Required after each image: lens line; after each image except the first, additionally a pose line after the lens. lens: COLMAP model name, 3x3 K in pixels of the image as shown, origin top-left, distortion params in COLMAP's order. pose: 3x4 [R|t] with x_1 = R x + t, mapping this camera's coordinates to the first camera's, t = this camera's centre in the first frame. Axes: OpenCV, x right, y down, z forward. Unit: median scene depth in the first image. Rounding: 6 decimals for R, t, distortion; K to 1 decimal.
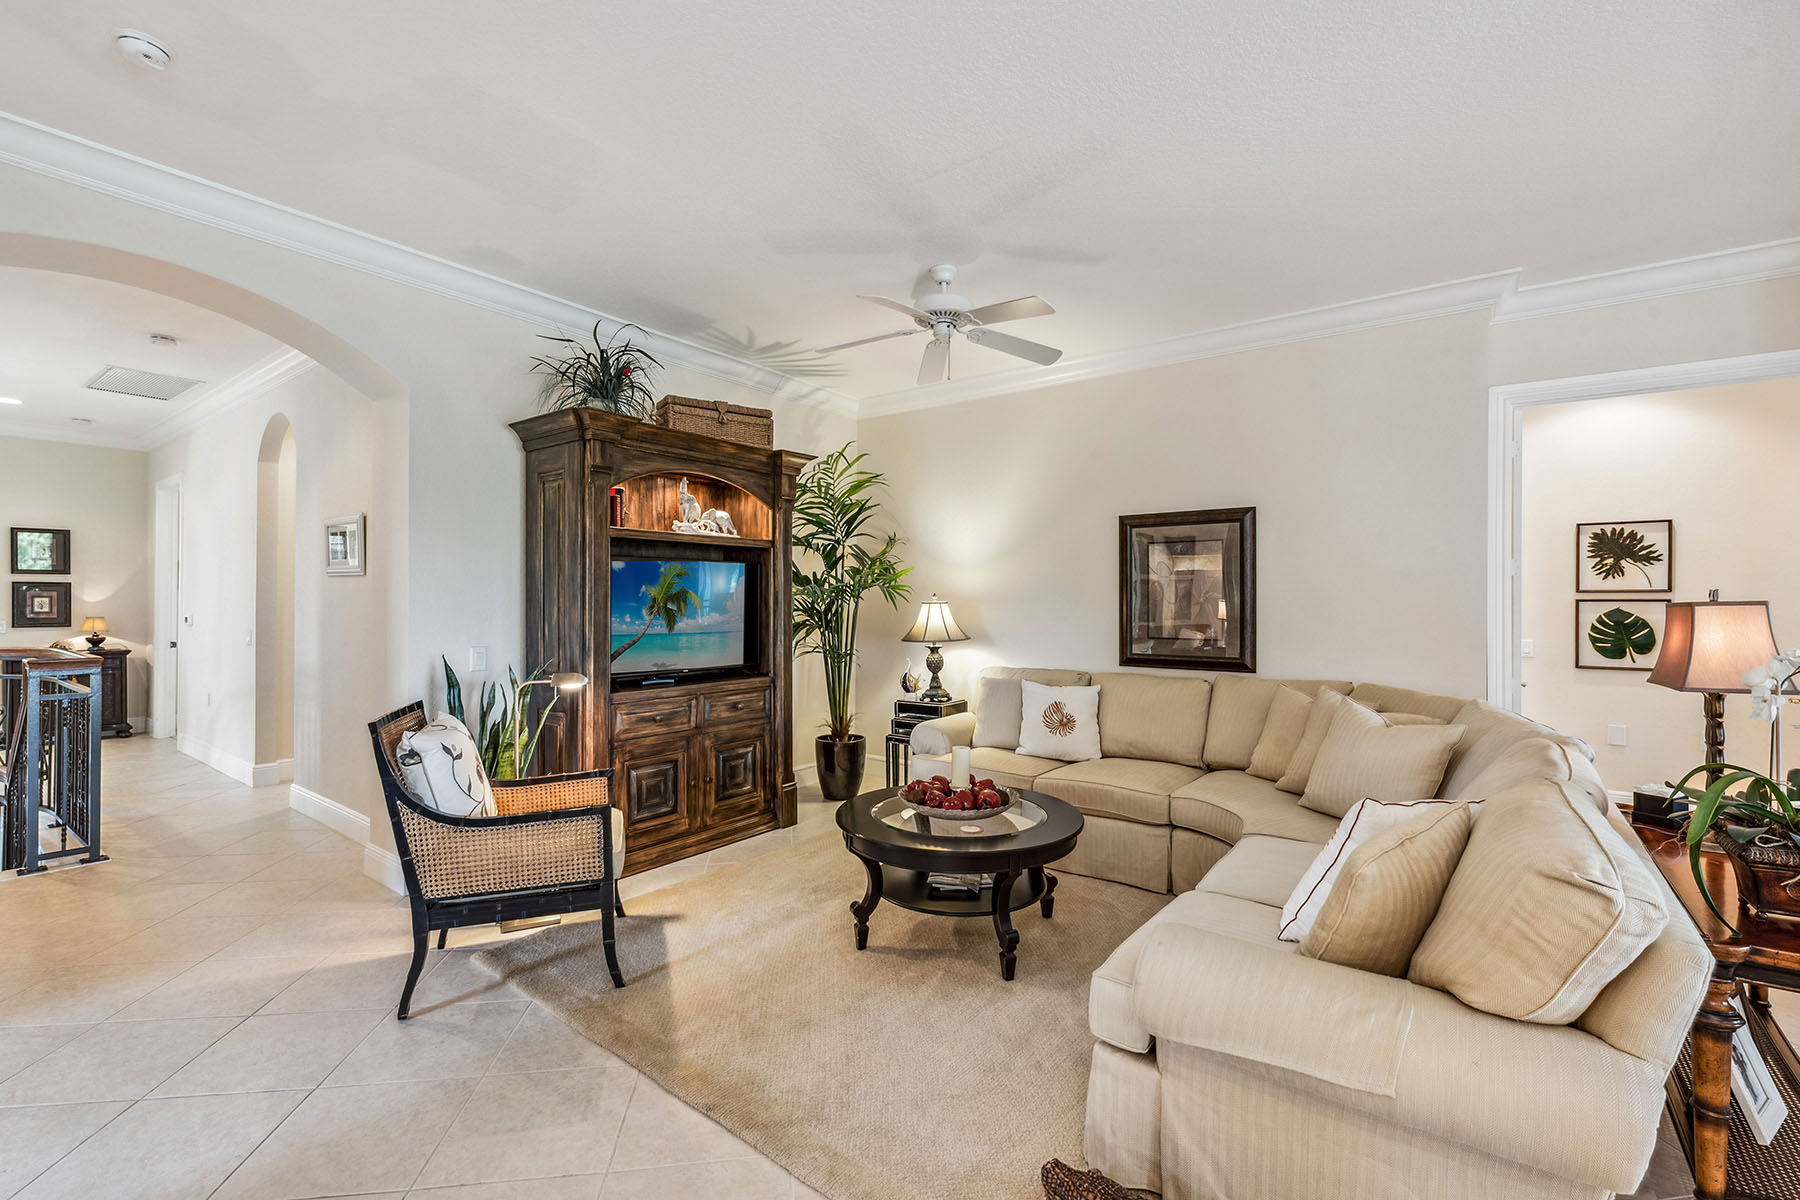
lens RADIAL K [[775.0, 0, 905.2], [0, 775.0, 606.7], [0, 0, 1]] dist [0.011754, -0.000044]
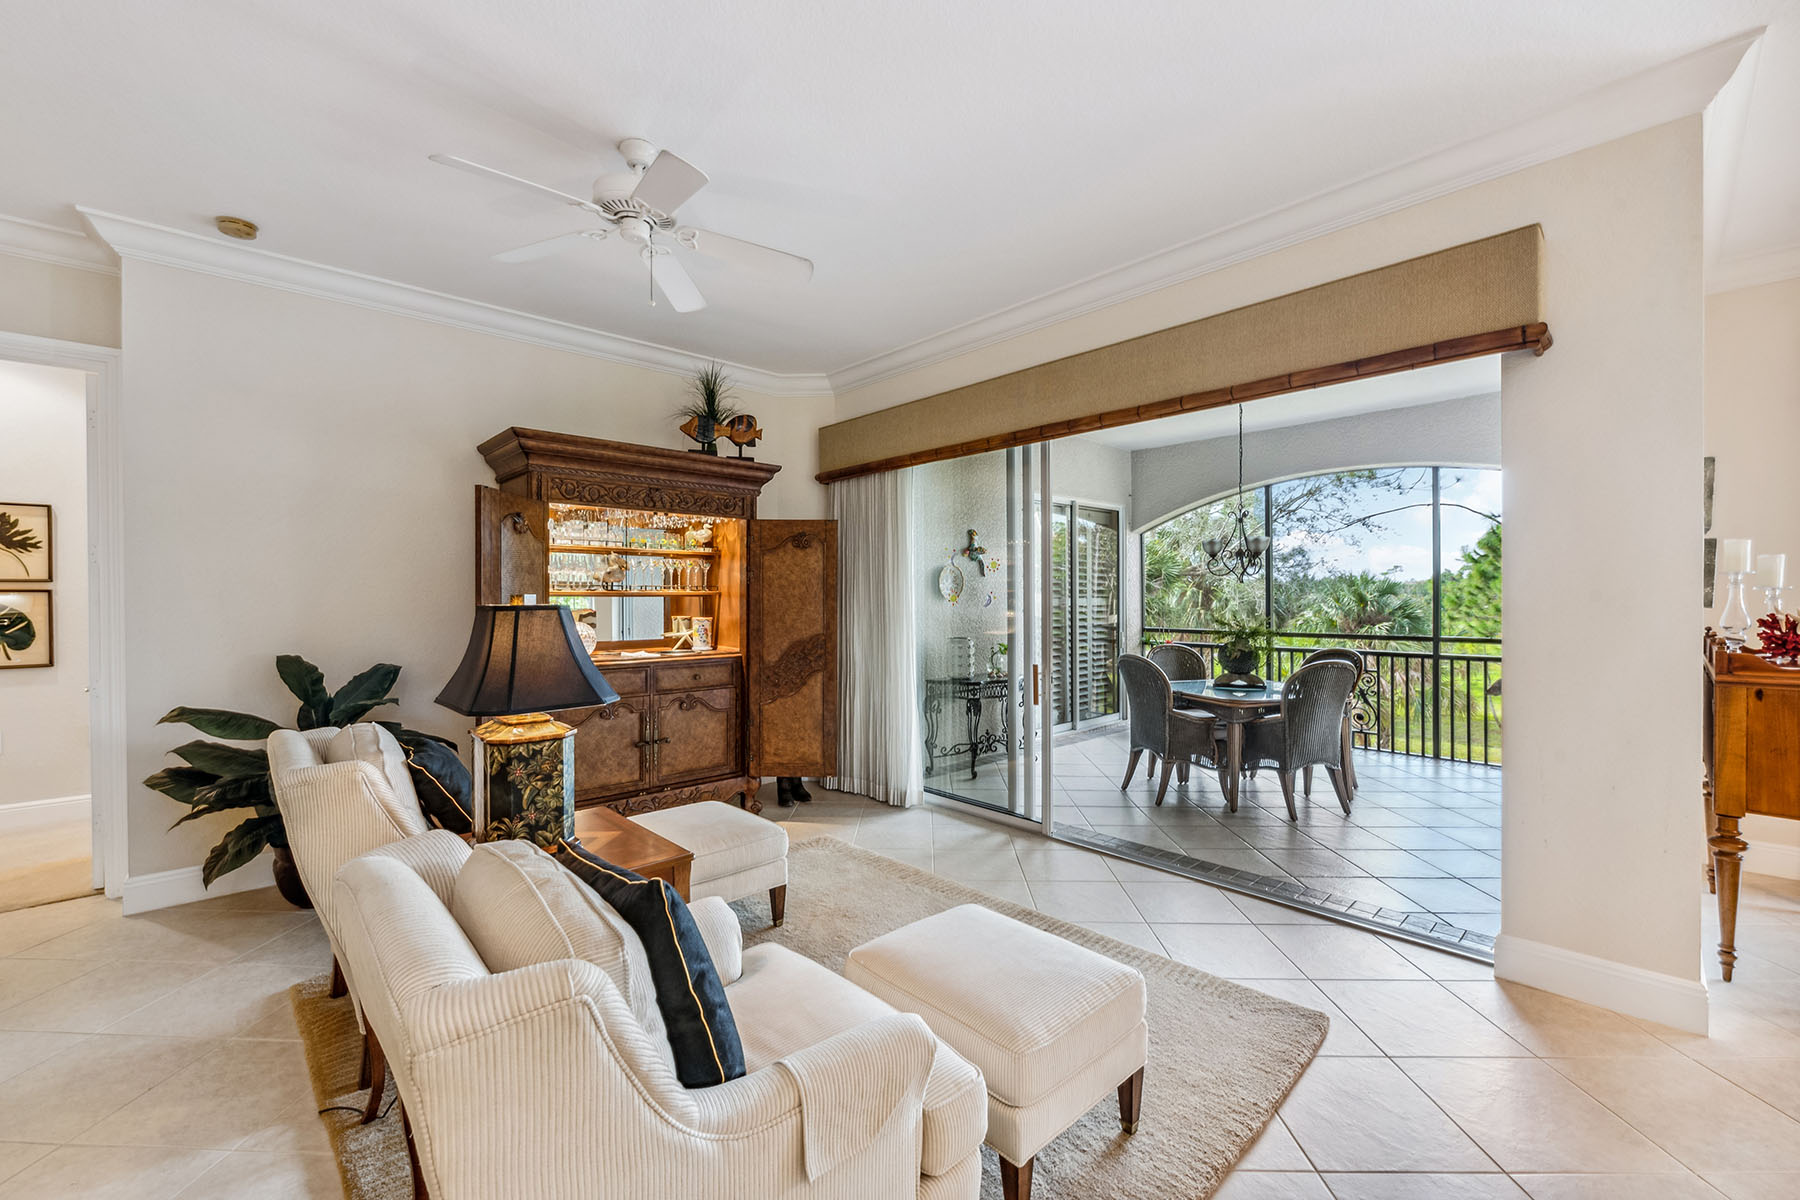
lens RADIAL K [[741.5, 0, 903.6], [0, 741.5, 600.0], [0, 0, 1]] dist [-0.000928, -0.001709]
pose [[0.158570, -0.013582, 0.987254, 0.297110], [0.009680, 0.999879, 0.012201, 0.002408], [-0.987300, 0.007622, 0.158683, -0.174278]]
